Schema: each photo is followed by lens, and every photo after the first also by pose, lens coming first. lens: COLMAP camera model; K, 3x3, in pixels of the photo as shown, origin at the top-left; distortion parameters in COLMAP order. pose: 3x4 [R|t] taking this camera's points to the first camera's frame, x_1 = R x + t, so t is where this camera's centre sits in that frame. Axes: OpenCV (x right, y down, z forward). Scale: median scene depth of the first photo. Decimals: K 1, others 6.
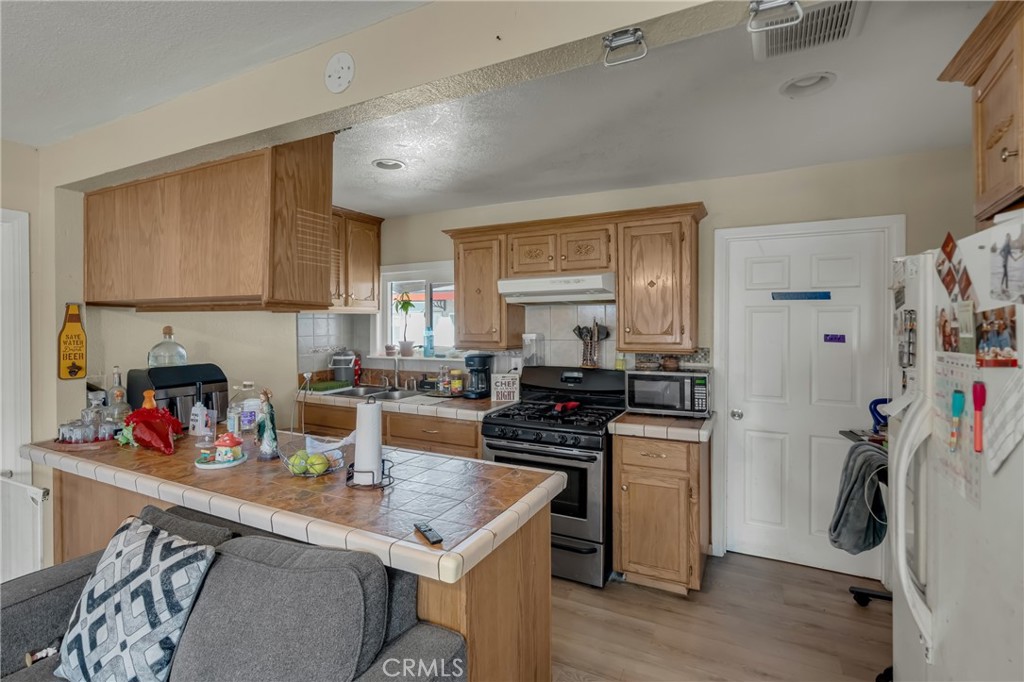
lens RADIAL K [[482.6, 0, 482.1], [0, 482.6, 328.1], [0, 0, 1]] dist [-0.005696, 0.001858]
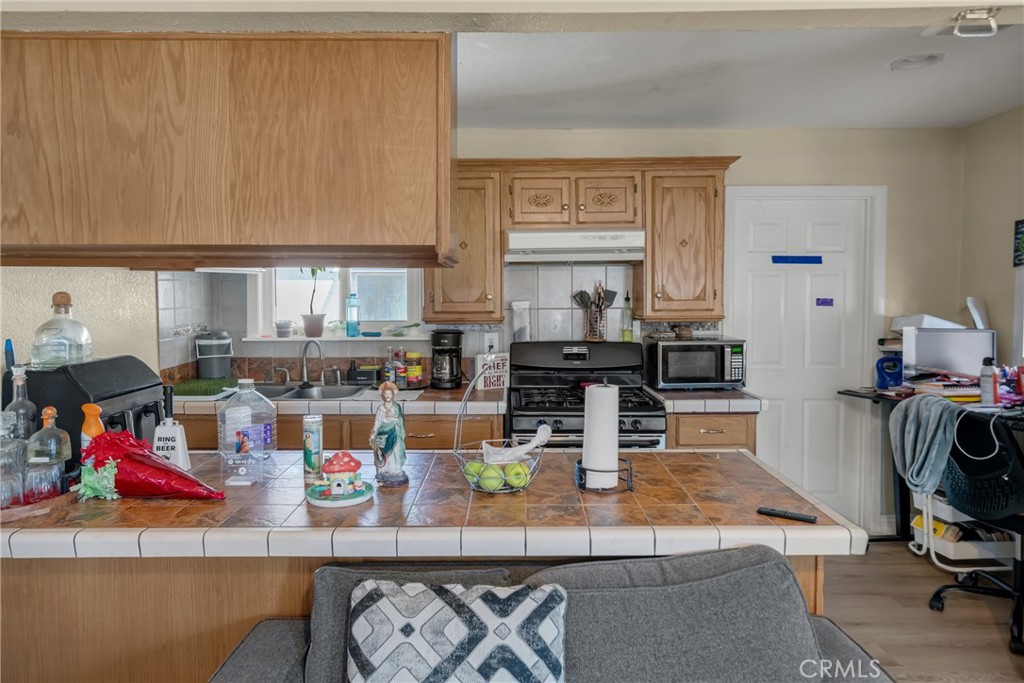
lens RADIAL K [[659.7, 0, 504.0], [0, 659.7, 319.0], [0, 0, 1]] dist [0.009368, 0.004715]
pose [[0.888710, -0.022022, 0.457941, -0.494848], [0.006702, 0.999363, 0.035051, 0.003109], [-0.458421, -0.028081, 0.888291, 0.062614]]
